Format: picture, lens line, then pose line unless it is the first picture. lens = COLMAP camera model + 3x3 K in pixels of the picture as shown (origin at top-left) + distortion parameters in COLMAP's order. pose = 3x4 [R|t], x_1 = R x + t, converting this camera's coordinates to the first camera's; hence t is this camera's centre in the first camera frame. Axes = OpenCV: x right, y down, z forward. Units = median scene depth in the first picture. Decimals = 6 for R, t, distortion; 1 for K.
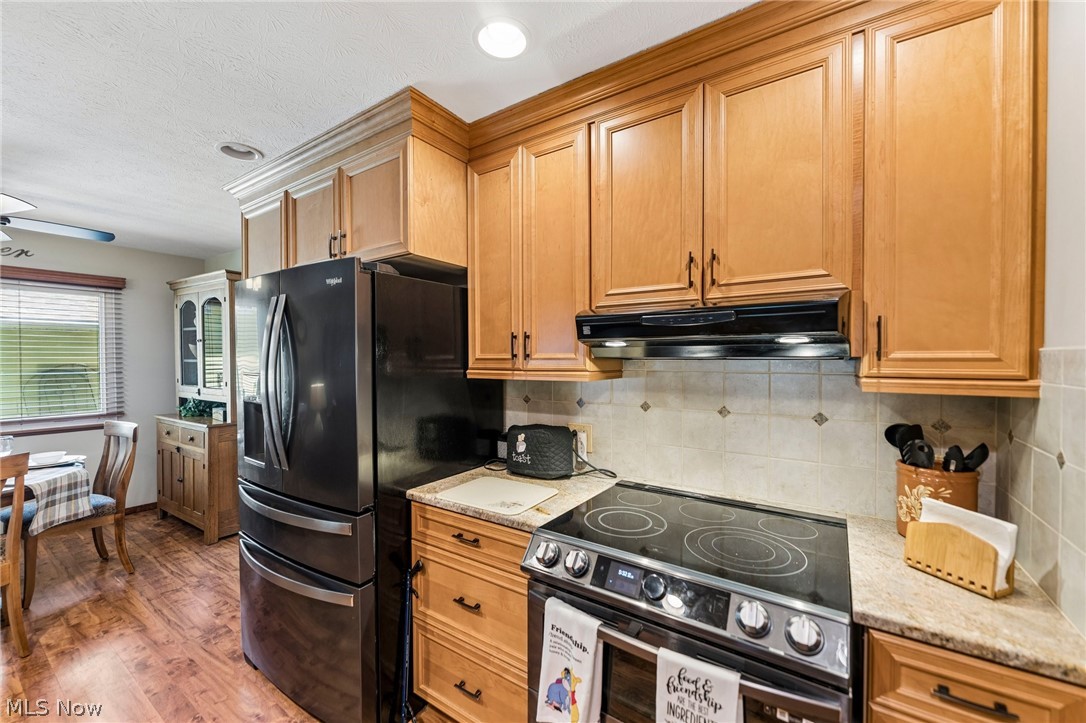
lens RADIAL K [[420.1, 0, 550.8], [0, 420.1, 368.7], [0, 0, 1]] dist [-0.002508, -0.000040]
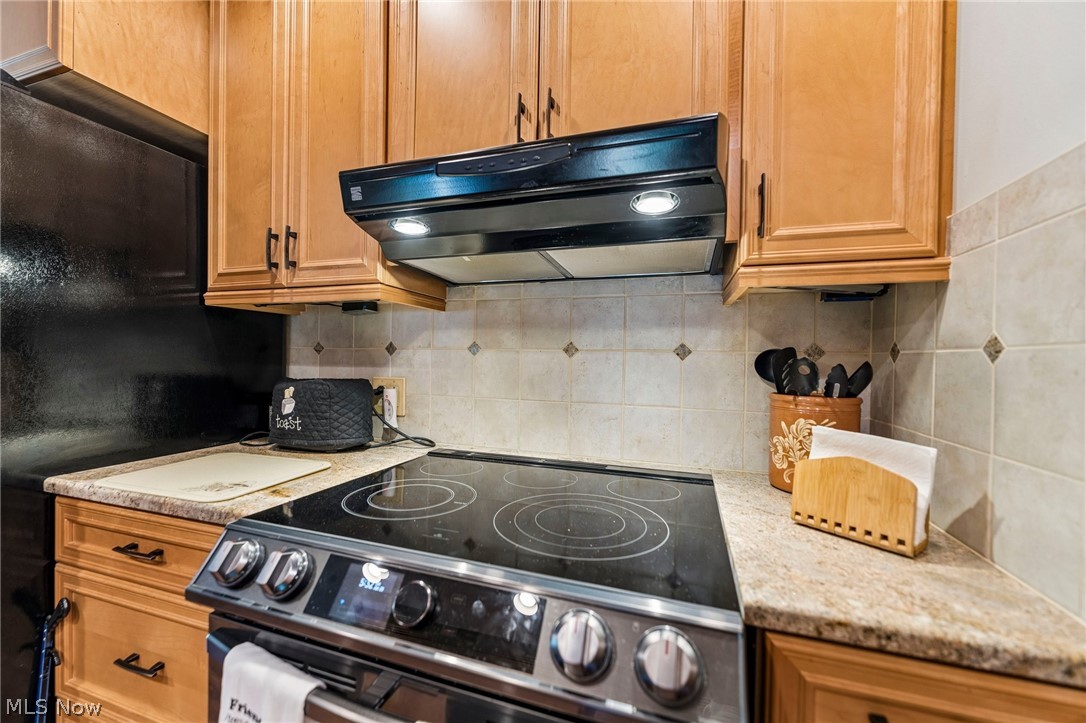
lens RADIAL K [[429.2, 0, 543.0], [0, 429.2, 361.5], [0, 0, 1]] dist [-0.001654, -0.000297]
pose [[0.961897, 0.016109, 0.272936, 0.200101], [-0.014234, 0.999860, -0.008849, 0.174056], [-0.273041, 0.004627, 0.961991, 0.348255]]
